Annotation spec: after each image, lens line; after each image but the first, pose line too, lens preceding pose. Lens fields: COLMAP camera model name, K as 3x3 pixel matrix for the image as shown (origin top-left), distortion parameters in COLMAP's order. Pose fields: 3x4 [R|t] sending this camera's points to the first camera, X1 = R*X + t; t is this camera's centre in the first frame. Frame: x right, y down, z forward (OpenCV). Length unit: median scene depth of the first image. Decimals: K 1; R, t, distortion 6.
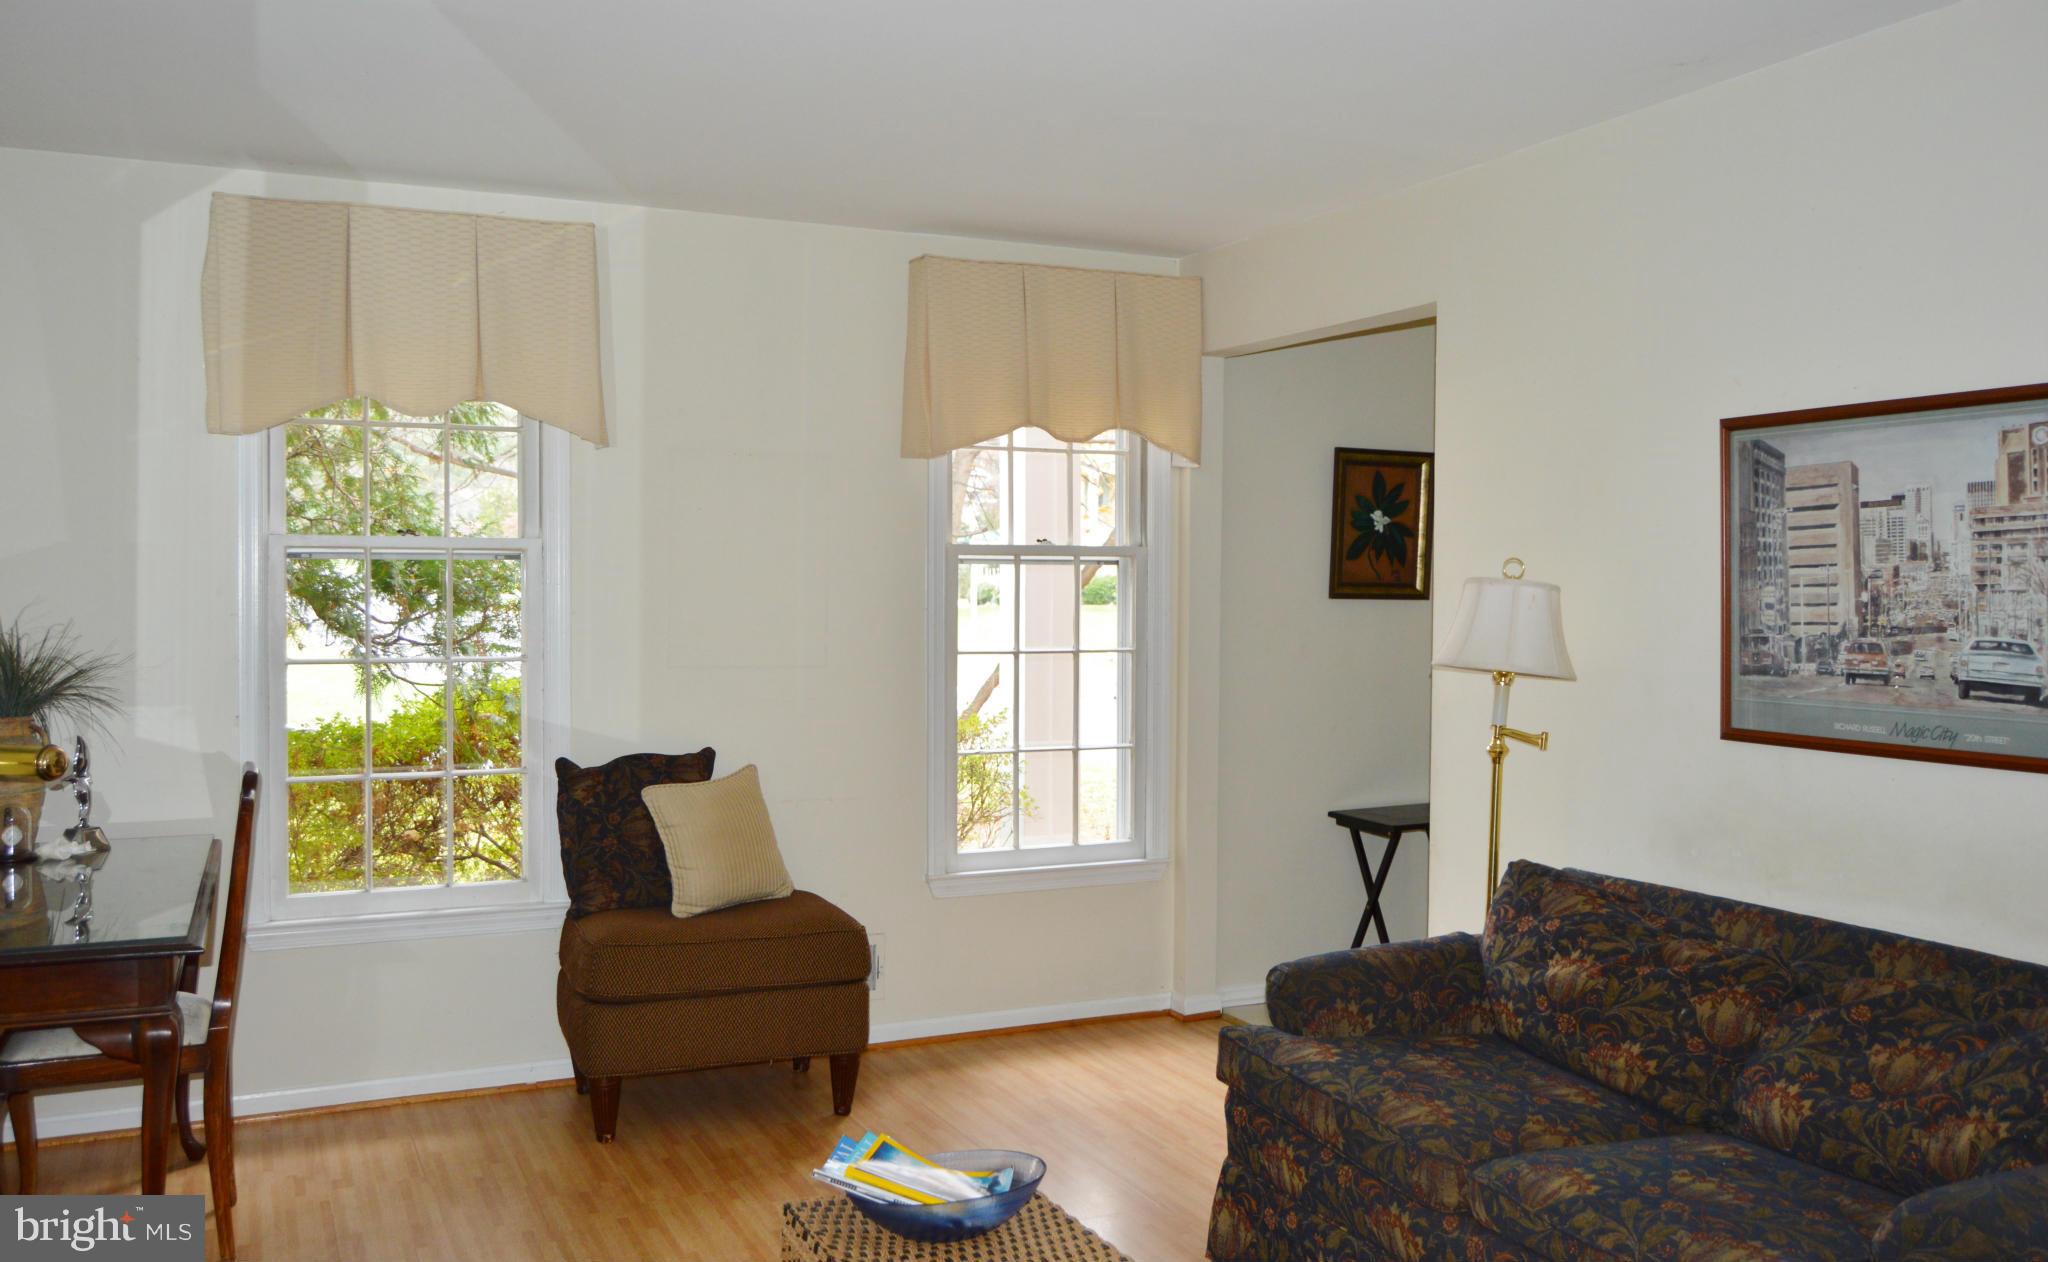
lens RADIAL K [[1693.8, 0, 1024.0], [0, 1693.8, 631.0], [0, 0, 1]] dist [-0.043547, 0.004060]
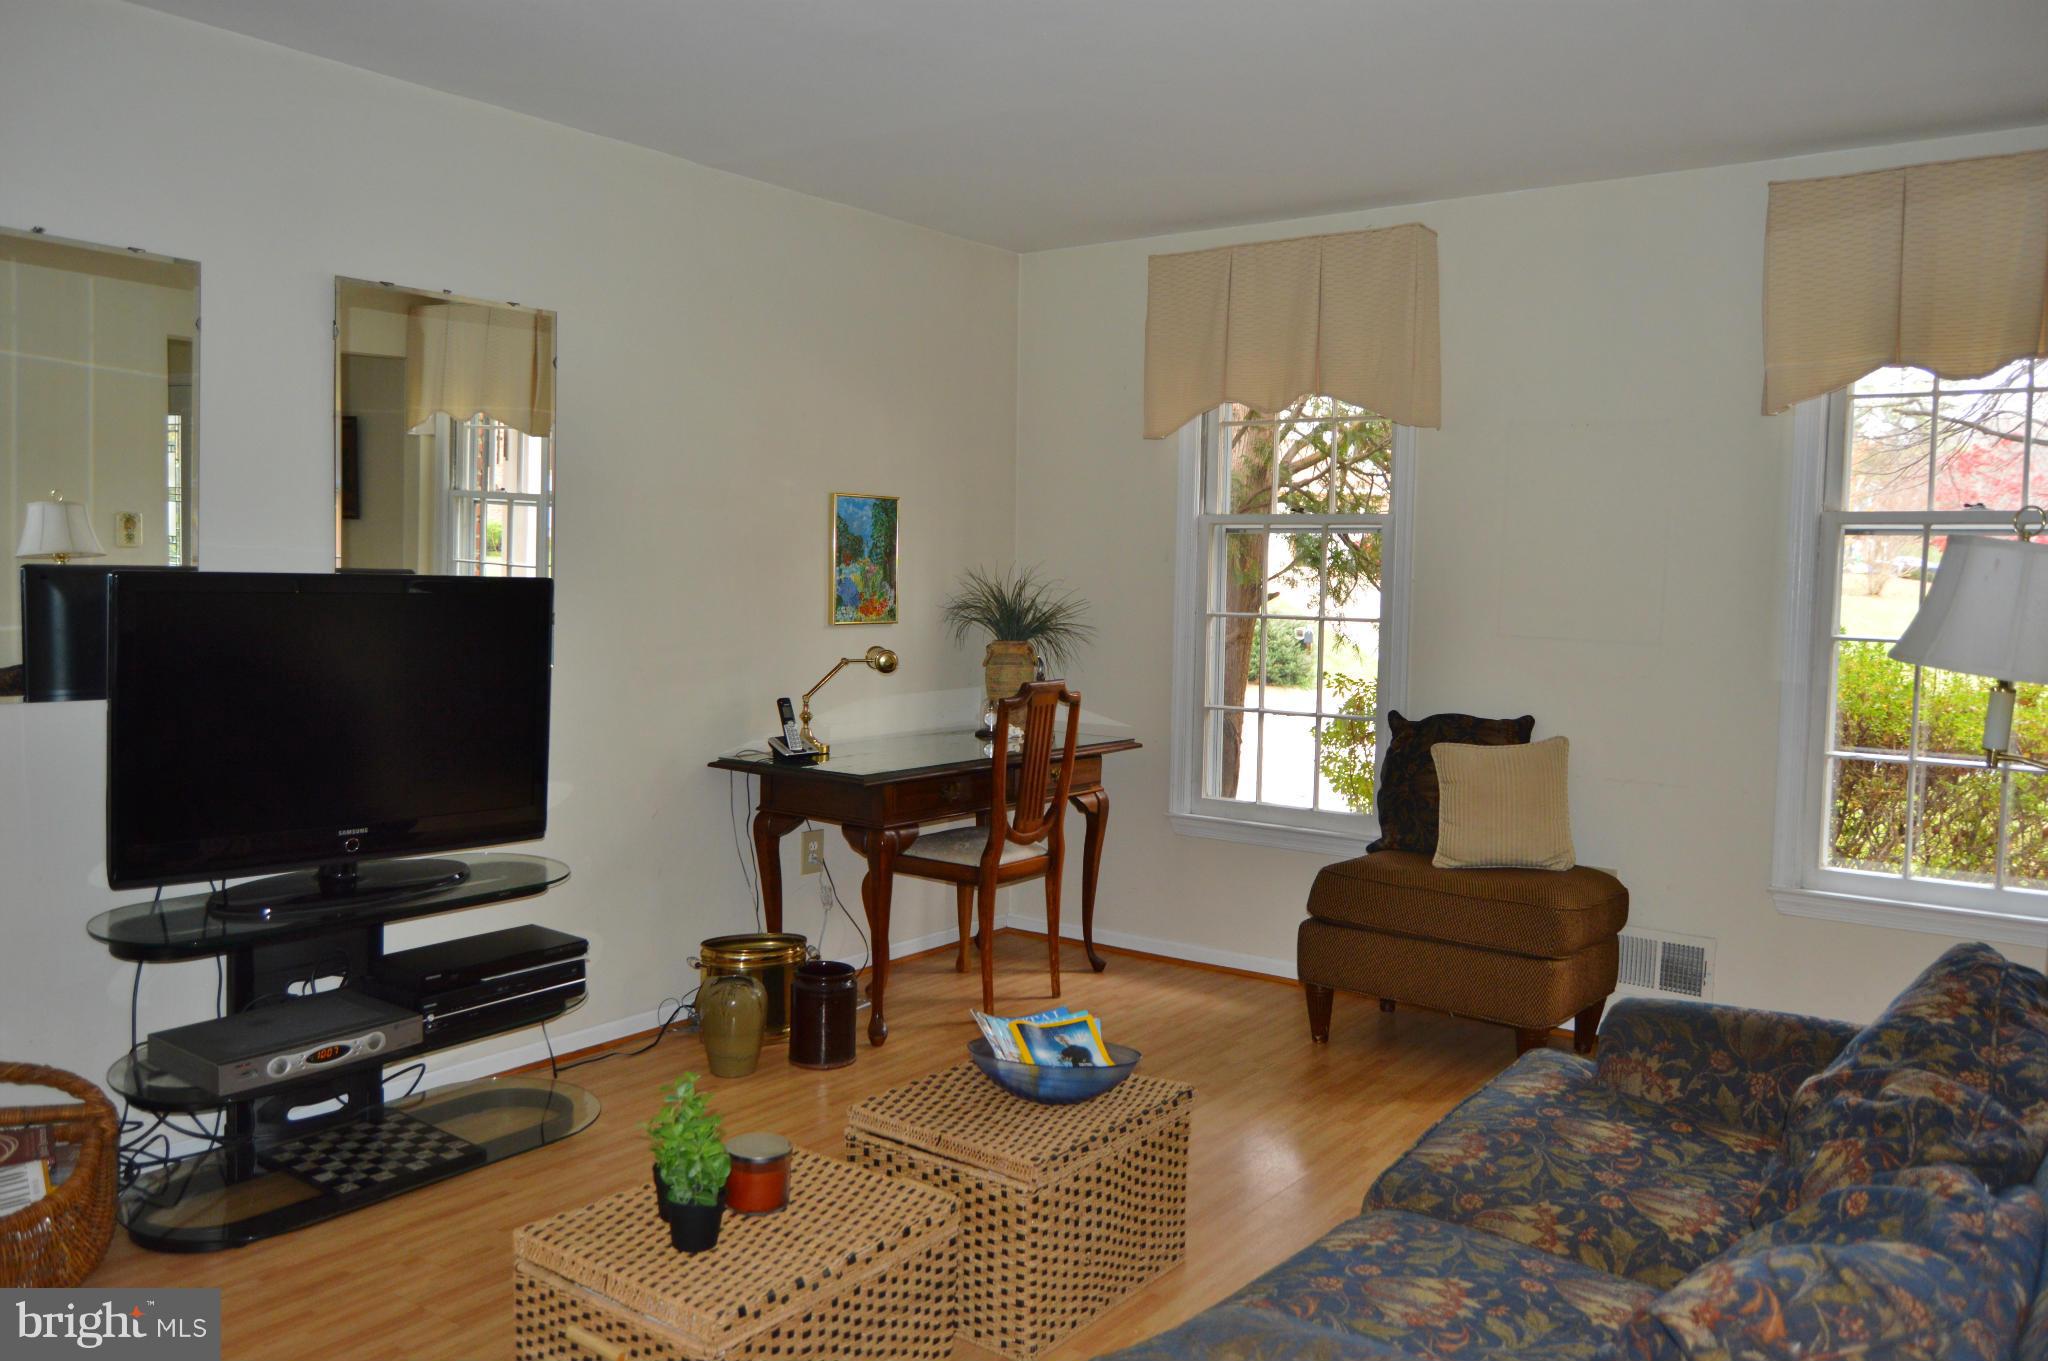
lens RADIAL K [[1634.1, 0, 1012.0], [0, 1634.1, 672.7], [0, 0, 1]] dist [-0.000837, -0.000501]
pose [[0.475410, 0.063897, -0.877441, 0.780473], [-0.034983, 0.997943, 0.053719, 0.000566], [0.879068, 0.005157, 0.476668, 0.363913]]
